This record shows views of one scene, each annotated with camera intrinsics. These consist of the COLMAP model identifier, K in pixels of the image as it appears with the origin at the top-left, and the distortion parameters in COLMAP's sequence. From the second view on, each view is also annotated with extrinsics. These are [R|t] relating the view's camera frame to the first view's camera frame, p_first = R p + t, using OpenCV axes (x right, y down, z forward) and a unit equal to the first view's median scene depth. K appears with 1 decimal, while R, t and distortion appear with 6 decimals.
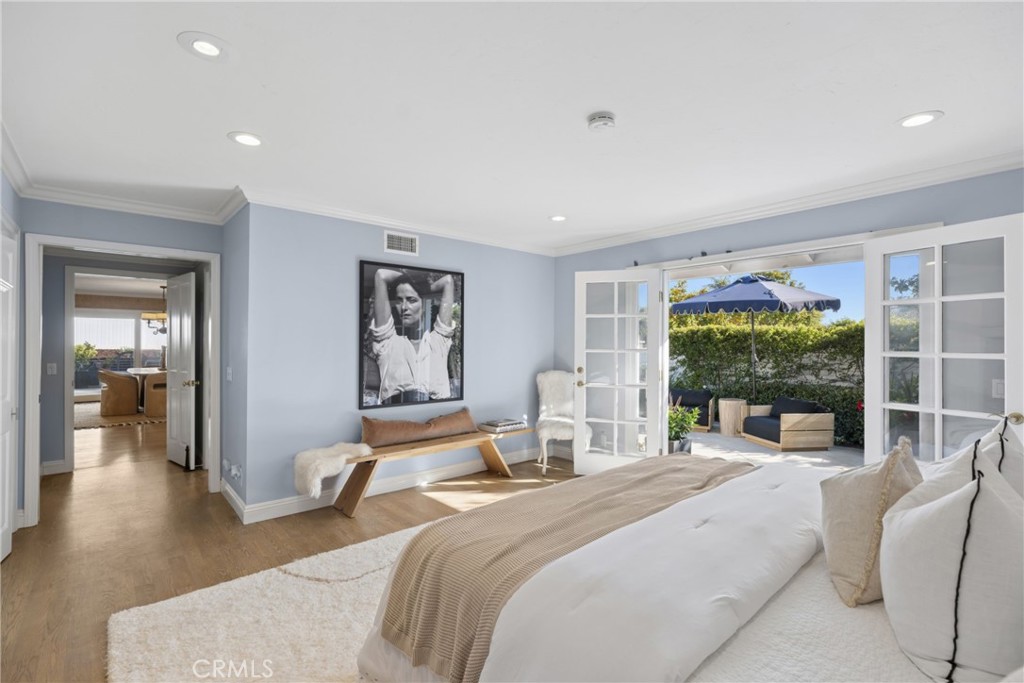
lens RADIAL K [[469.7, 0, 508.7], [0, 469.7, 344.1], [0, 0, 1]] dist [-0.000549, -0.000574]
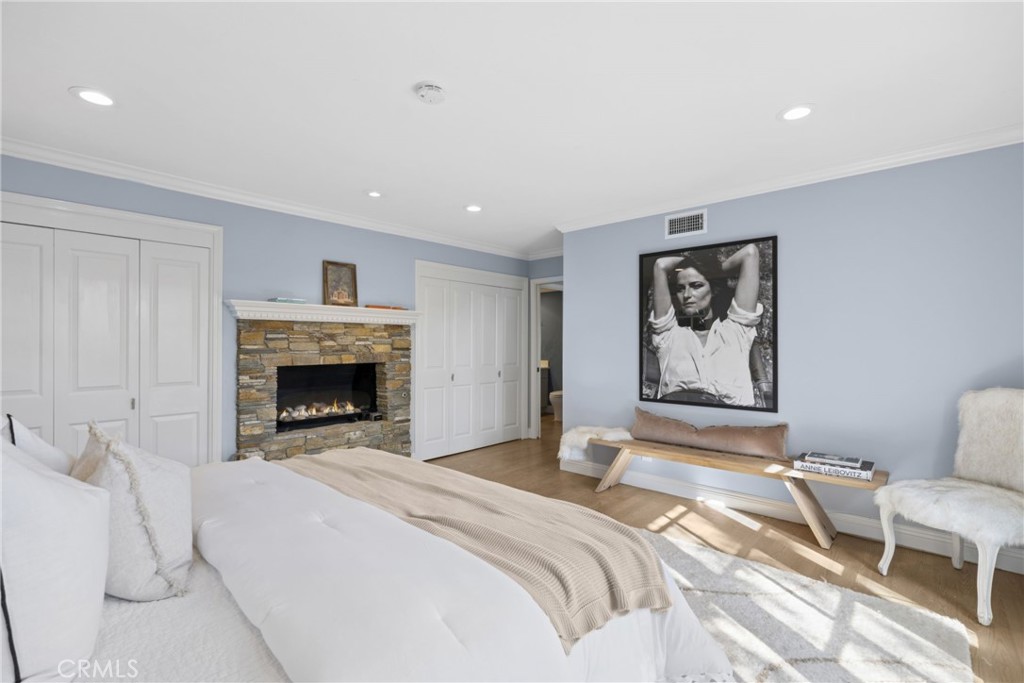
lens RADIAL K [[469.7, 0, 512.4], [0, 469.7, 340.8], [0, 0, 1]] dist [-0.000549, -0.000574]
pose [[0.102110, -0.005543, -0.994758, 0.628978], [0.001753, 0.999984, -0.005392, 0.013075], [0.994772, -0.001193, 0.102118, 0.573804]]
